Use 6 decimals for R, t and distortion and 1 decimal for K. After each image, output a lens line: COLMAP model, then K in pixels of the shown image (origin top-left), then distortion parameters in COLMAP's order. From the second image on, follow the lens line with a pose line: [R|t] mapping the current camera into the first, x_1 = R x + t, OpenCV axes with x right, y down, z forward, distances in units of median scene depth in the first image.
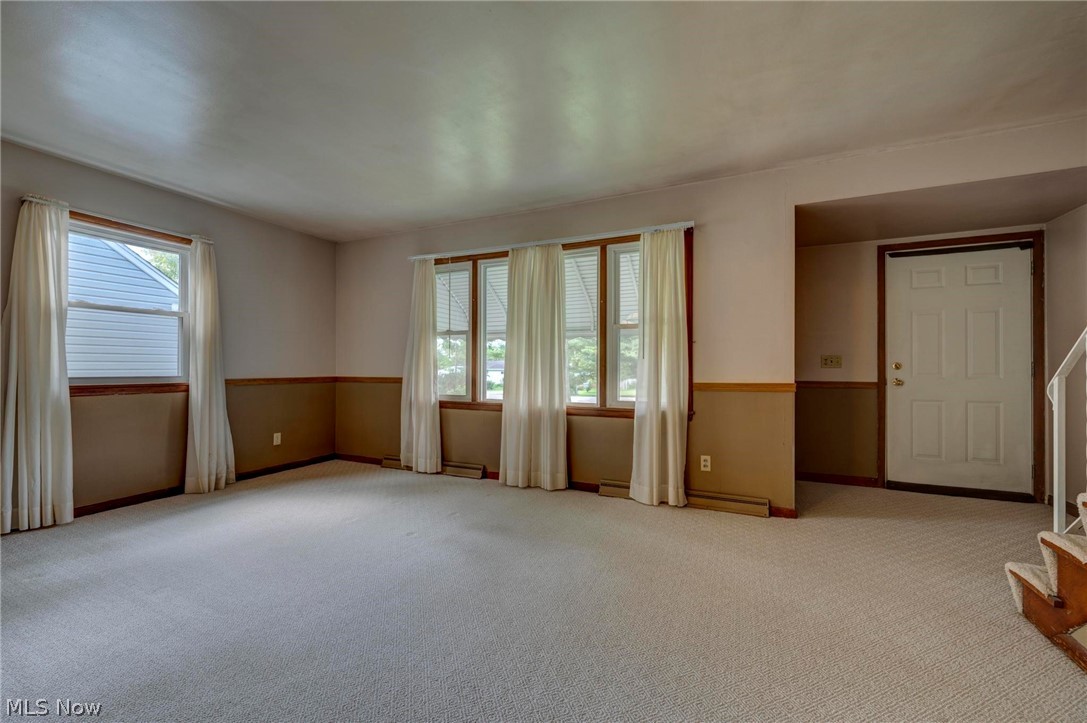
lens RADIAL K [[432.5, 0, 548.5], [0, 432.5, 367.5], [0, 0, 1]] dist [0.001078, -0.000482]
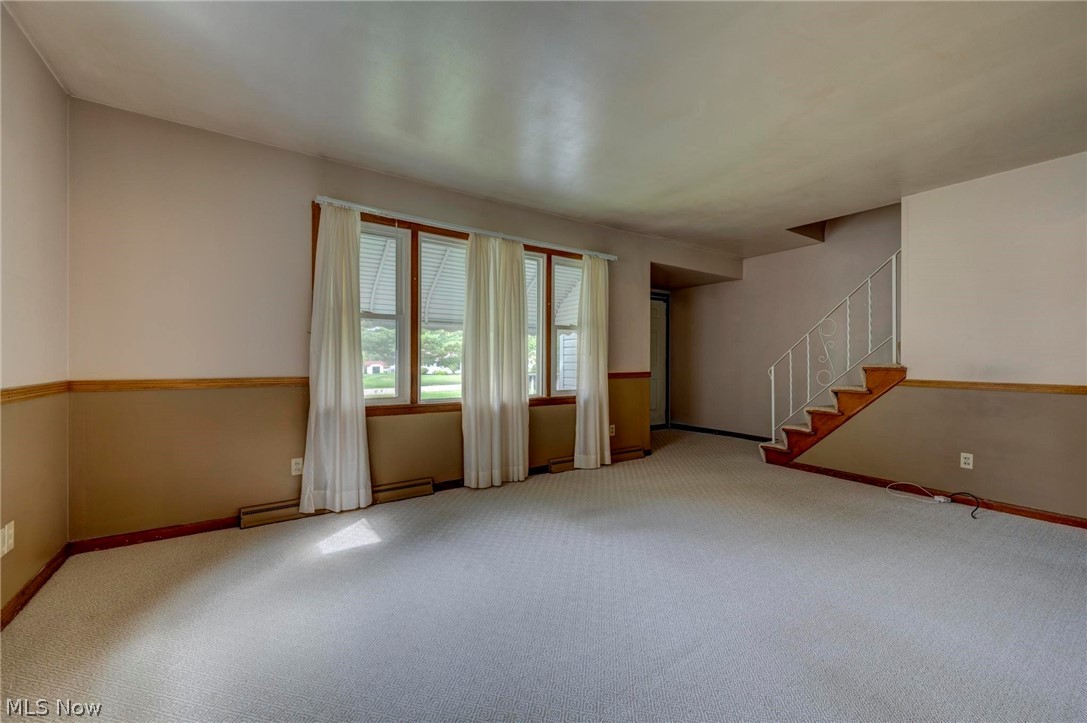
lens RADIAL K [[432.5, 0, 565.5], [0, 432.5, 365.1], [0, 0, 1]] dist [0.001078, -0.000482]
pose [[0.498304, -0.007324, 0.866971, -0.822195], [-0.002427, 0.999949, 0.009842, -0.002770], [-0.866999, -0.007009, 0.498261, 0.387151]]
